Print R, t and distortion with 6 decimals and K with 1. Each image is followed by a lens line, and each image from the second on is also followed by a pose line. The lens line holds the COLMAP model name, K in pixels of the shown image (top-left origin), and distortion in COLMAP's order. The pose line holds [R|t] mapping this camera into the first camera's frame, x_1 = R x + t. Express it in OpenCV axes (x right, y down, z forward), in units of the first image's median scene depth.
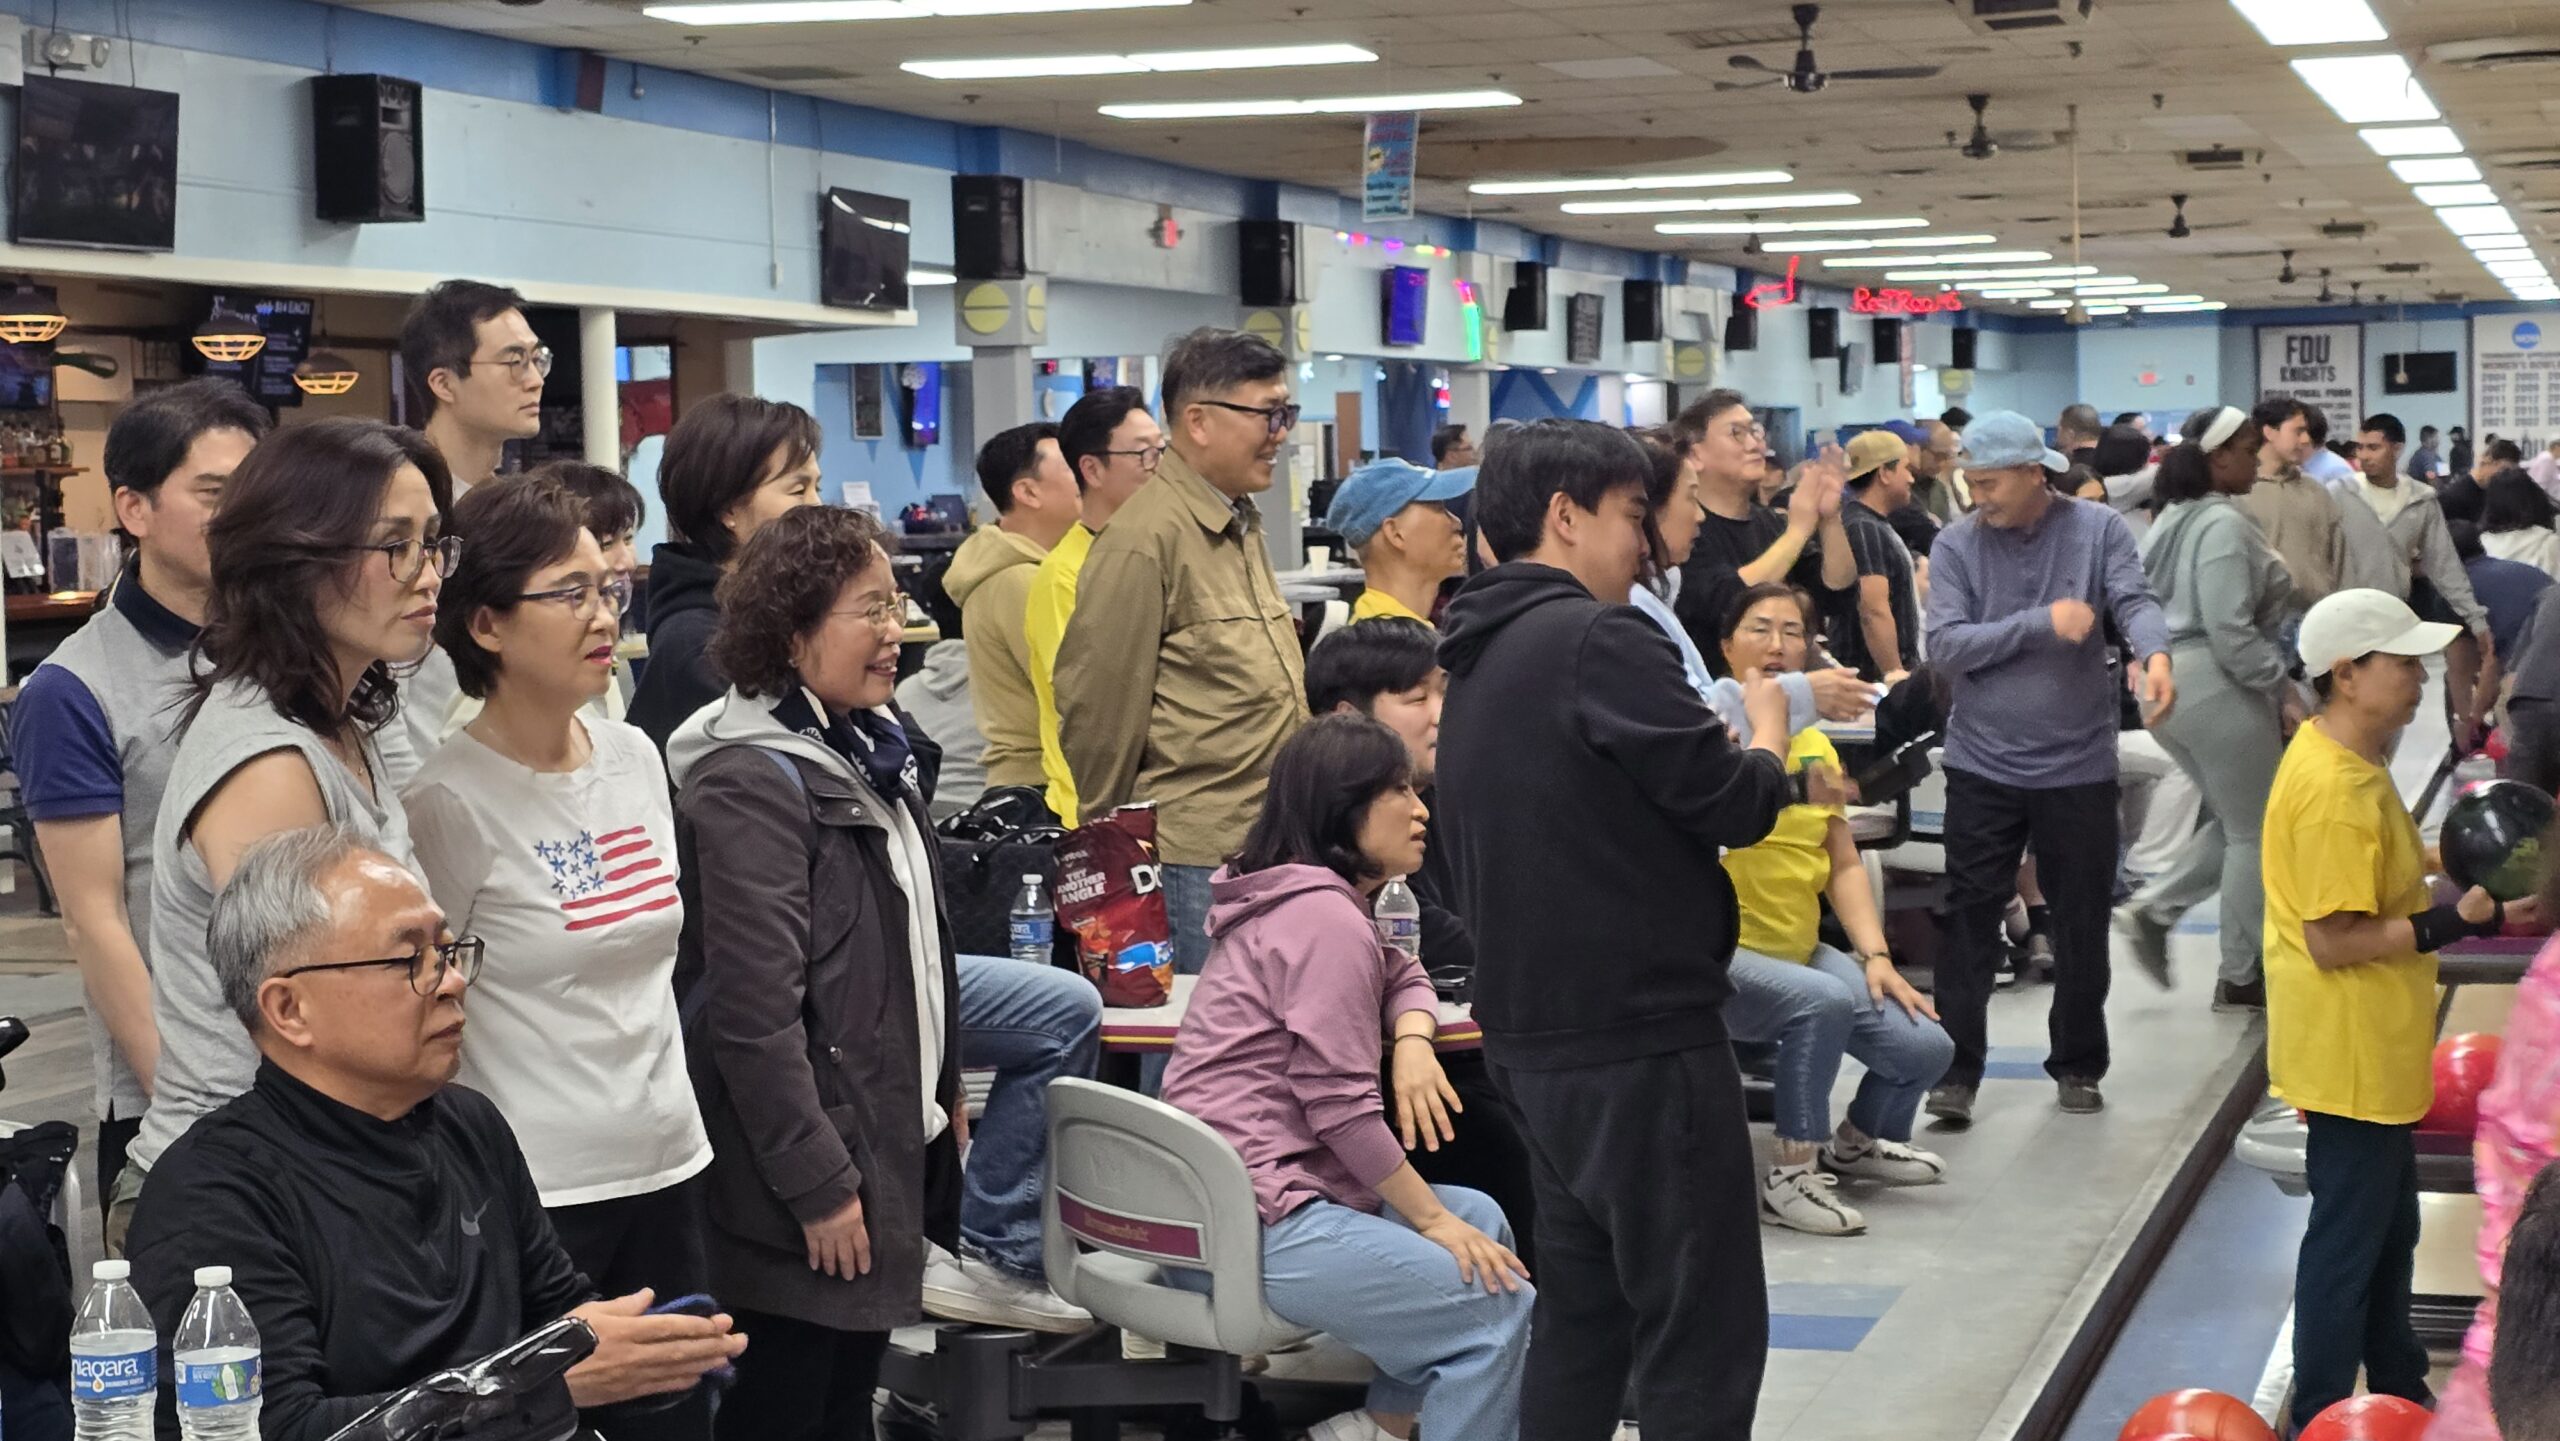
lens RADIAL K [[4375.3, 0, 1334.3], [0, 4375.3, 706.5], [0, 0, 1]] dist [0.295733, -1.385132]
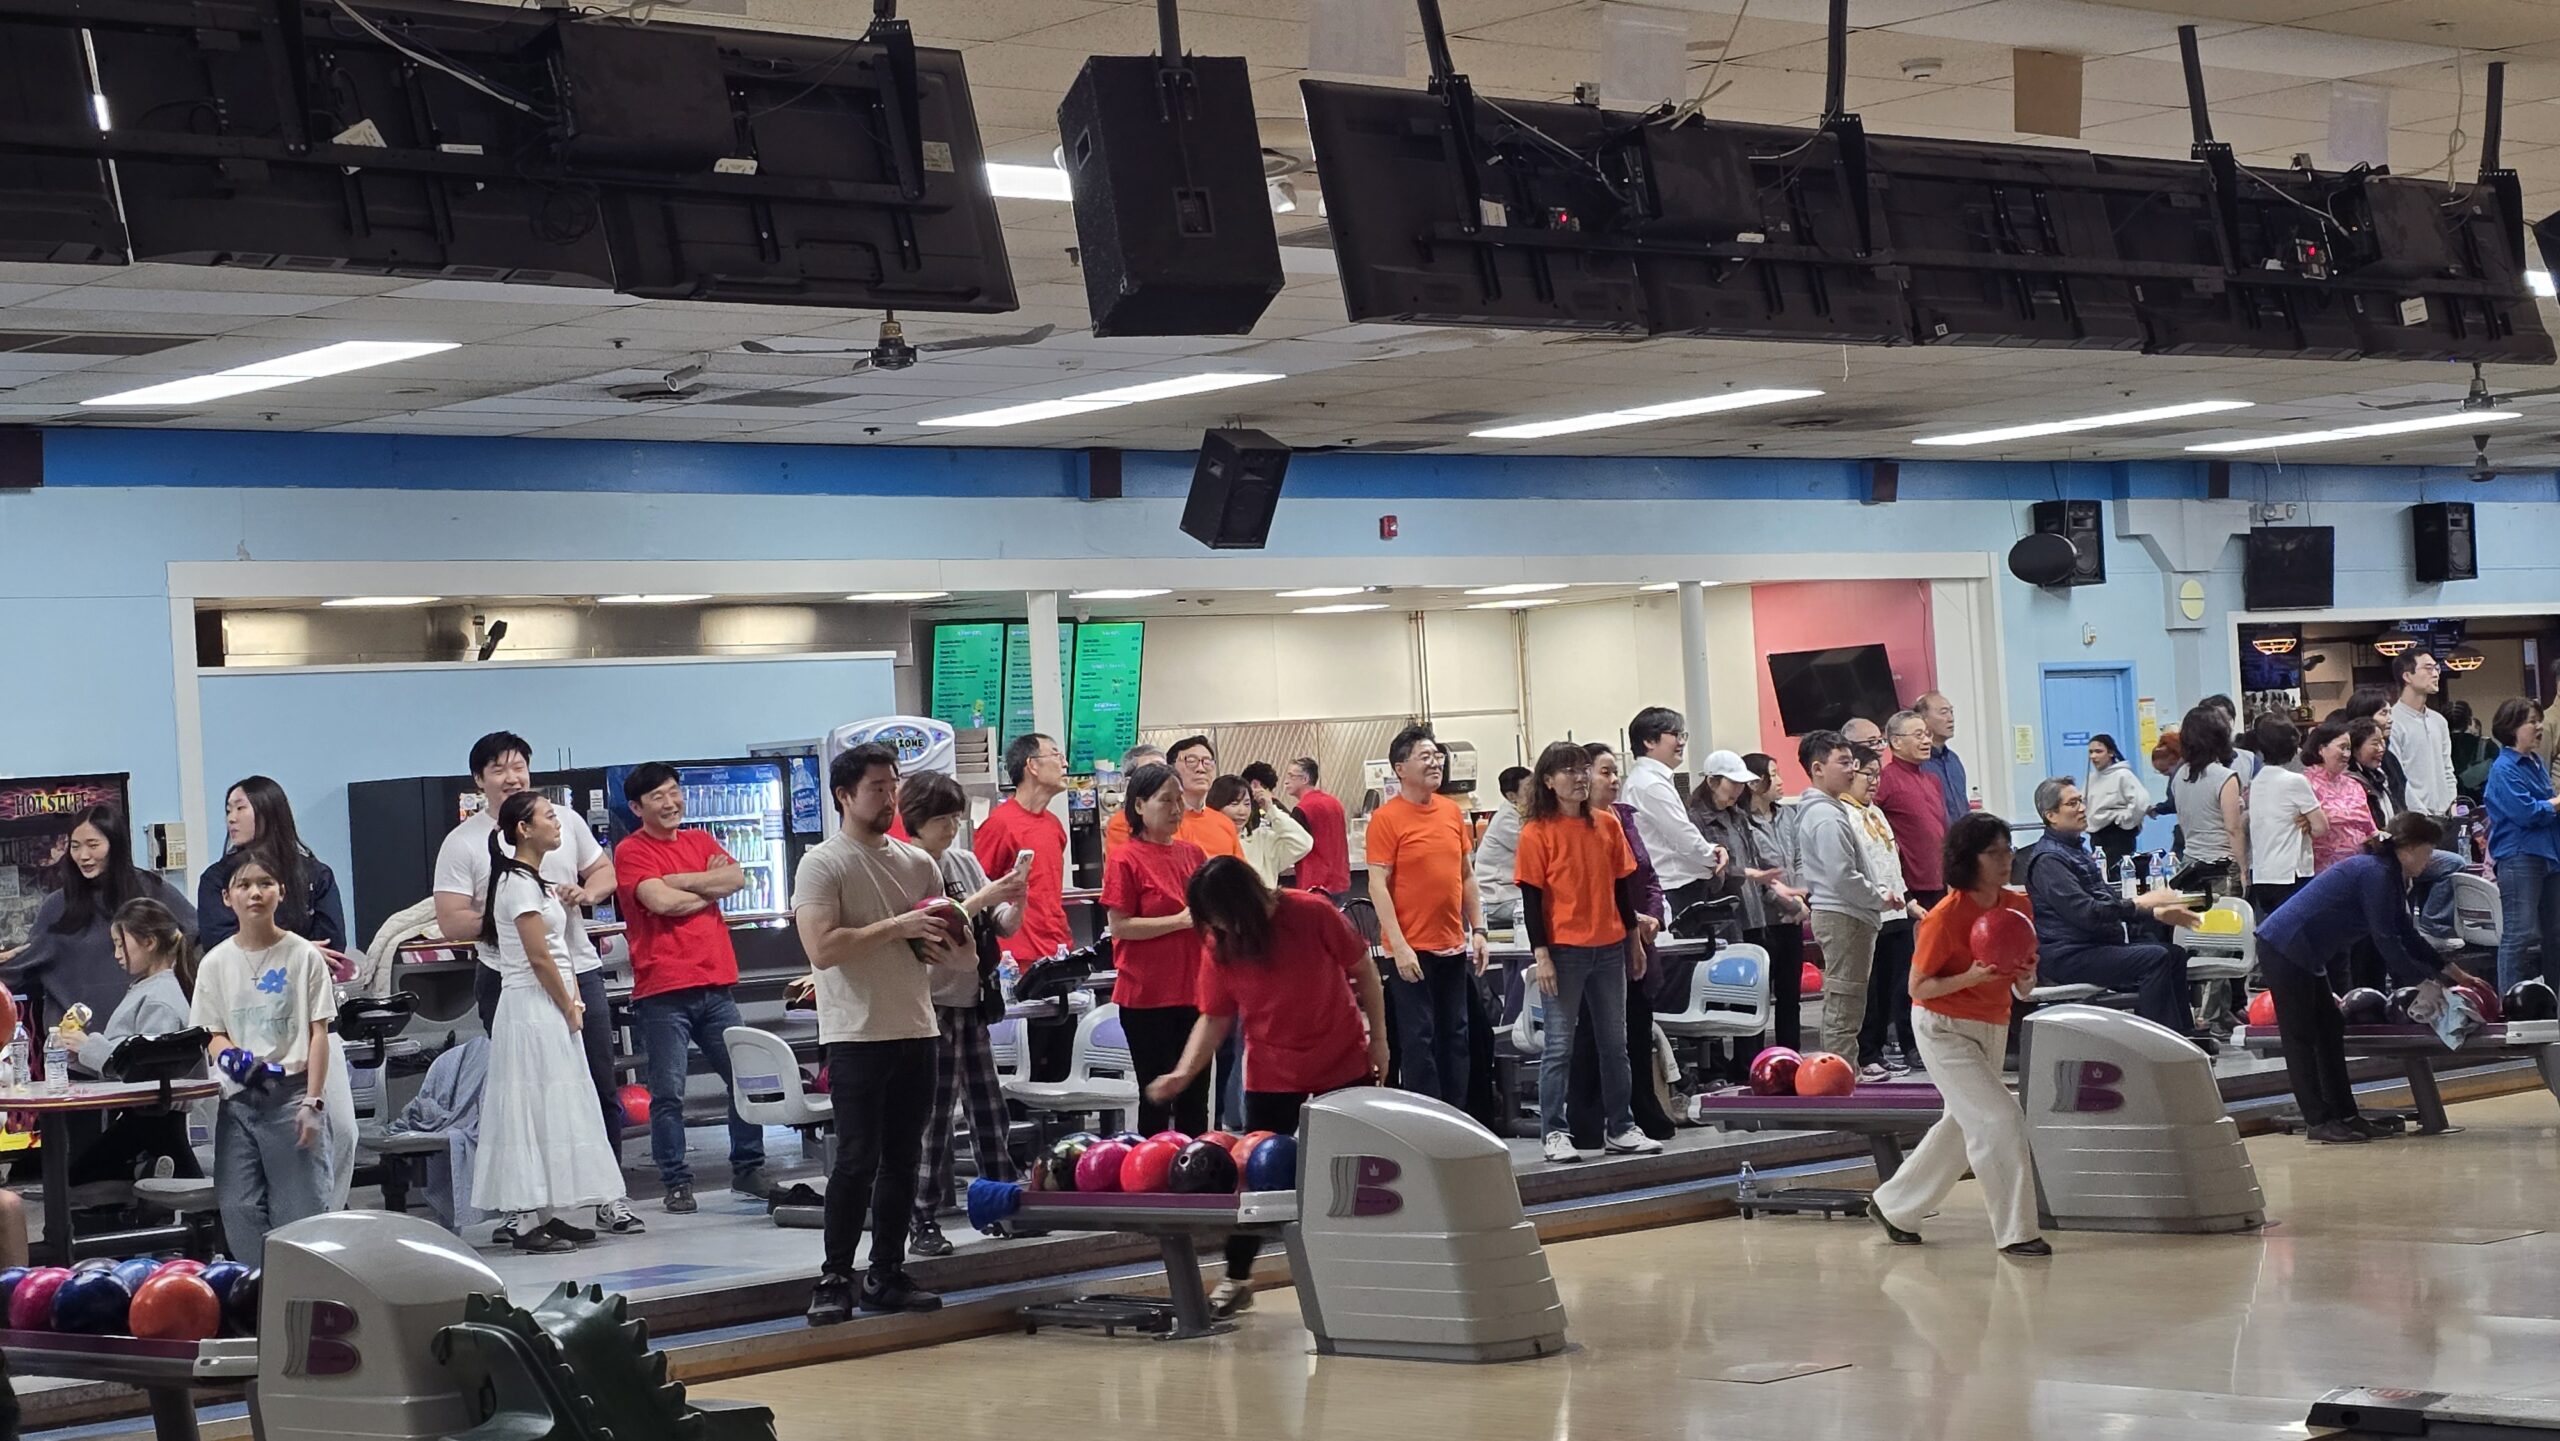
lens RADIAL K [[4361.0, 0, 1321.2], [0, 4361.0, 723.7], [0, 0, 1]] dist [0.266441, -1.155548]
pose [[0.859334, -0.043843, -0.509532, 0.245042], [0.016079, 0.998142, -0.058769, 0.039444], [0.511162, 0.042309, 0.858443, -0.636157]]
